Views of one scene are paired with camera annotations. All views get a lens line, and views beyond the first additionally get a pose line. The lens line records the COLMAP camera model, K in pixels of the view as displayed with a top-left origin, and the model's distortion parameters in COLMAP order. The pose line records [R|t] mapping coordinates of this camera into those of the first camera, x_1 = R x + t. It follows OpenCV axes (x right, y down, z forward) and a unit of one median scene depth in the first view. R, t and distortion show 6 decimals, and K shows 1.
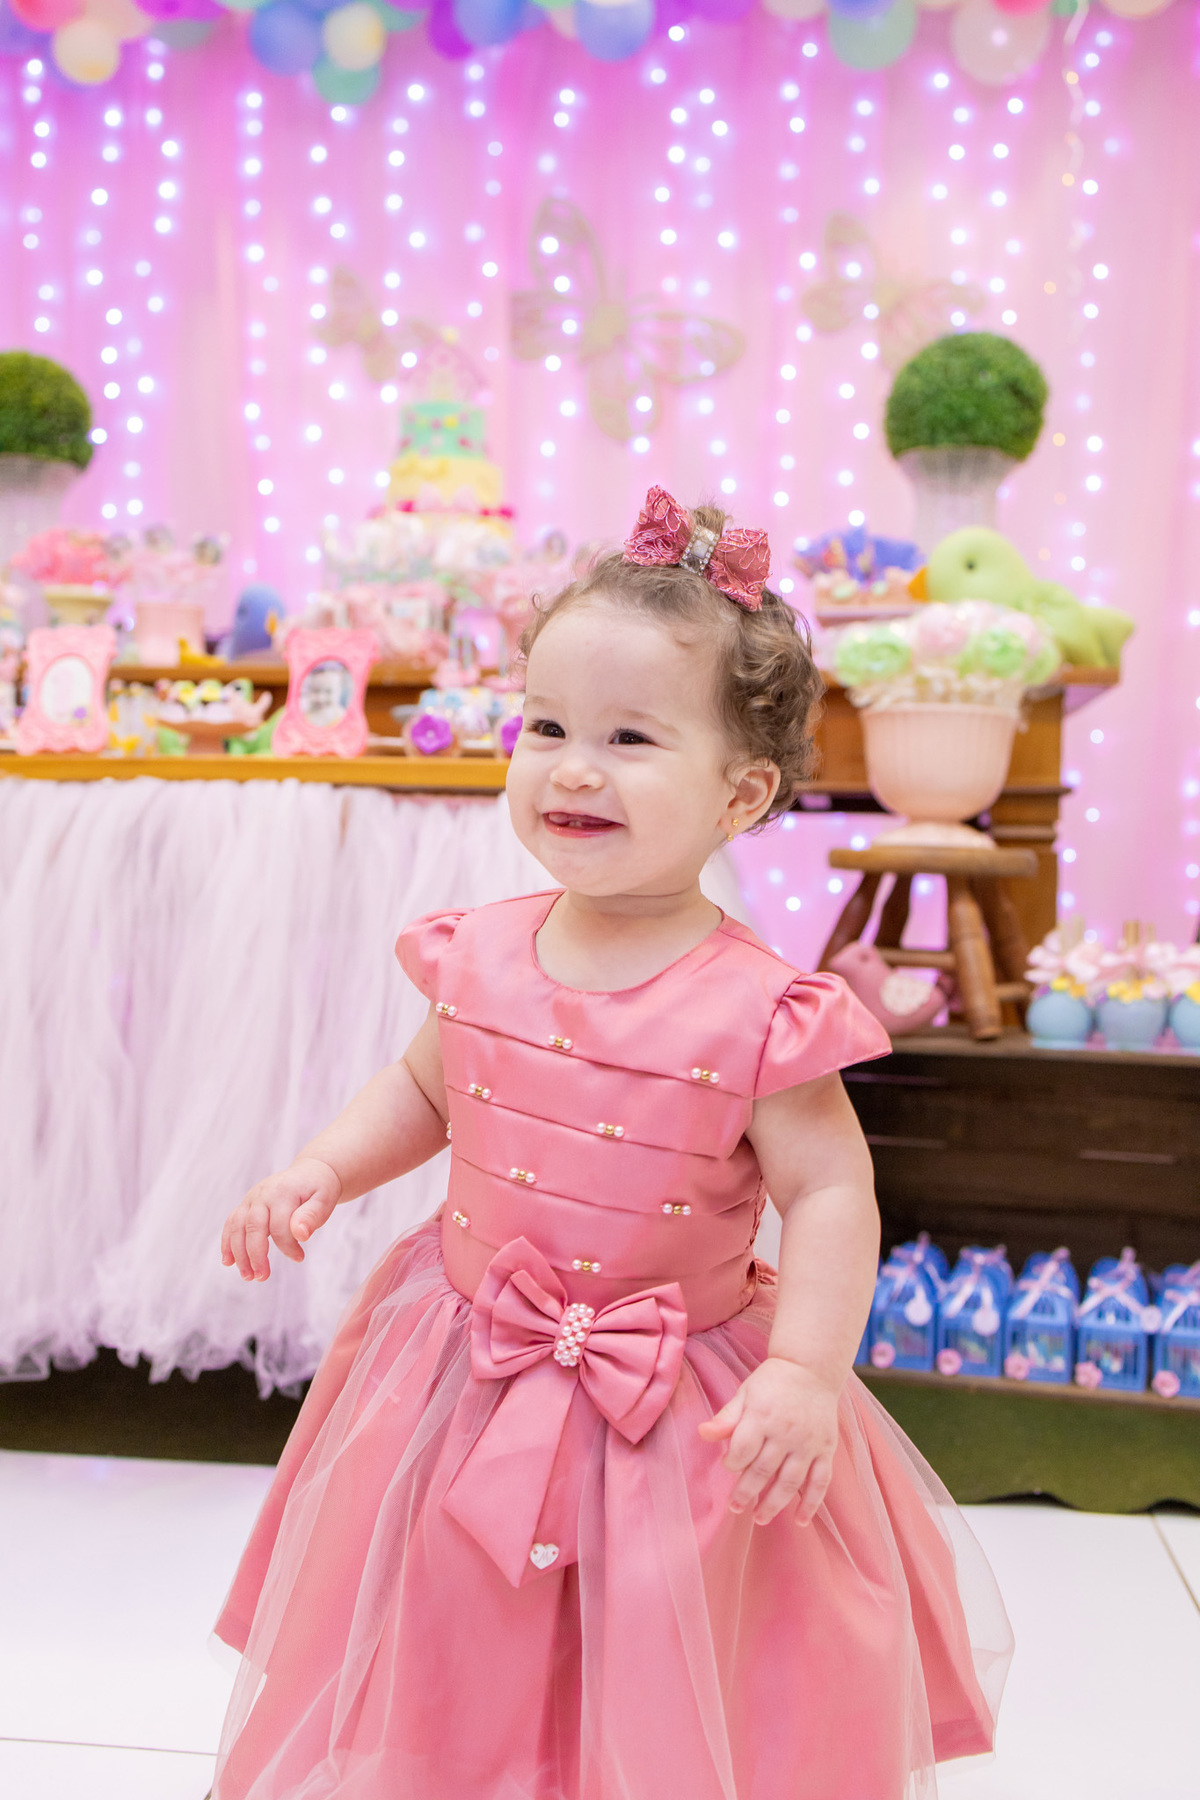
lens RADIAL K [[1810.4, 0, 600.0], [0, 1810.4, 900.0], [0, 0, 1]] dist [0.028624, 0.005039]
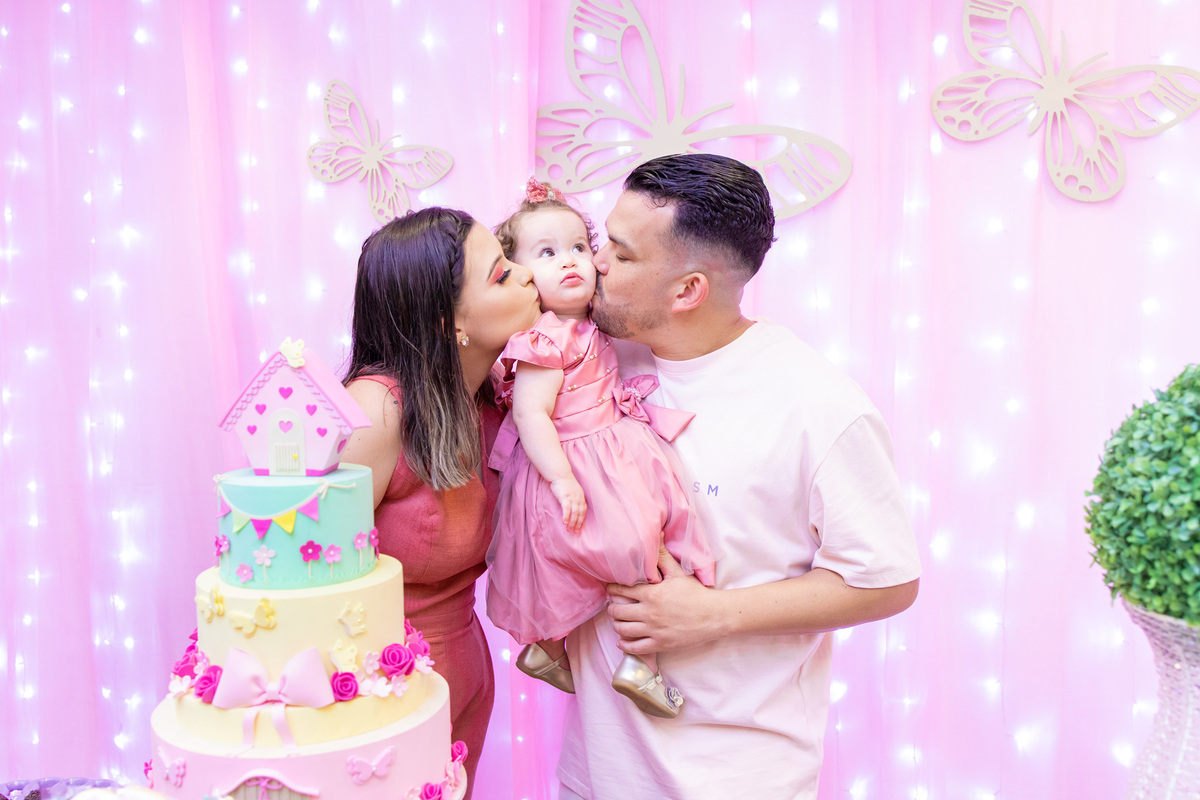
lens RADIAL K [[1207.0, 0, 600.0], [0, 1207.0, 400.0], [0, 0, 1]] dist [0.028624, 0.005039]
pose [[0.986333, -0.012789, -0.164266, 0.058118], [0.024341, 0.997354, 0.068505, -0.244309], [0.162955, -0.071567, 0.984034, 0.488348]]
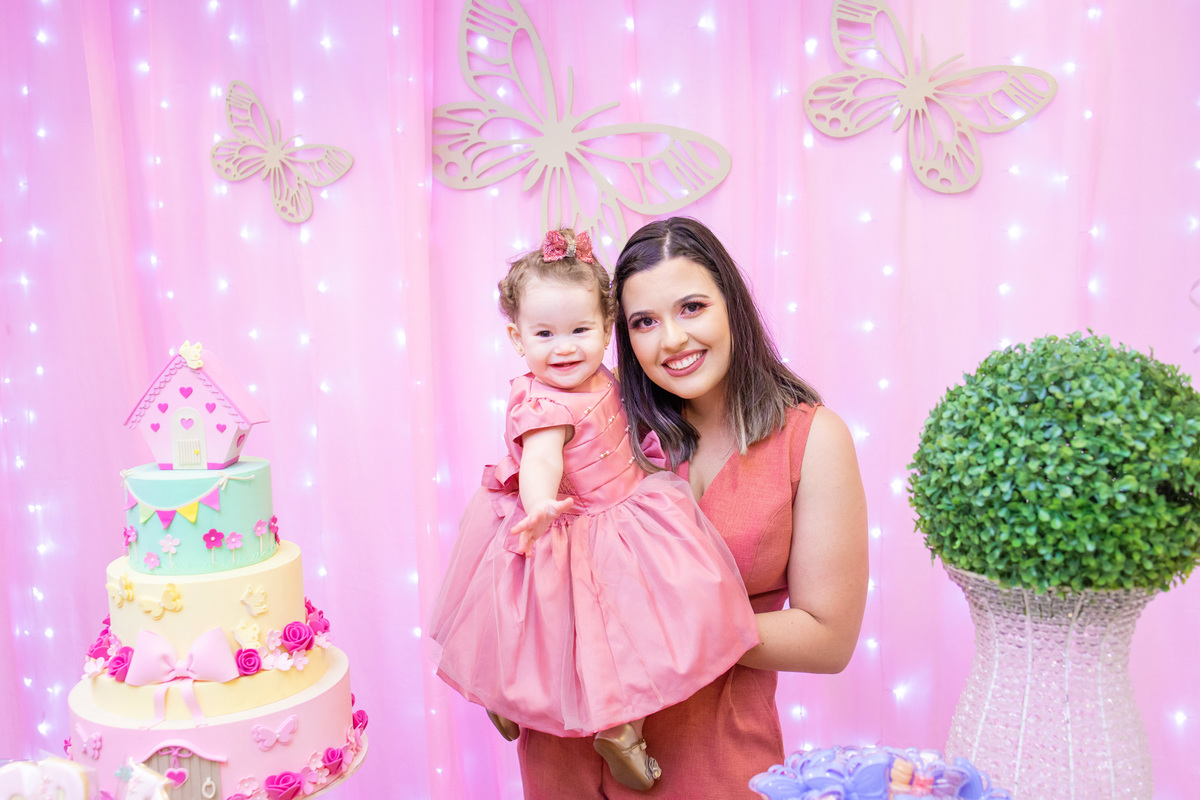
lens RADIAL K [[1216.5, 0, 600.0], [0, 1216.5, 400.0], [0, 0, 1]] dist [0.014735, -0.014258]
pose [[0.993560, -0.032511, -0.108545, 0.076353], [0.042234, 0.995179, 0.088518, -0.249392], [0.105144, -0.092532, 0.990143, 0.461458]]
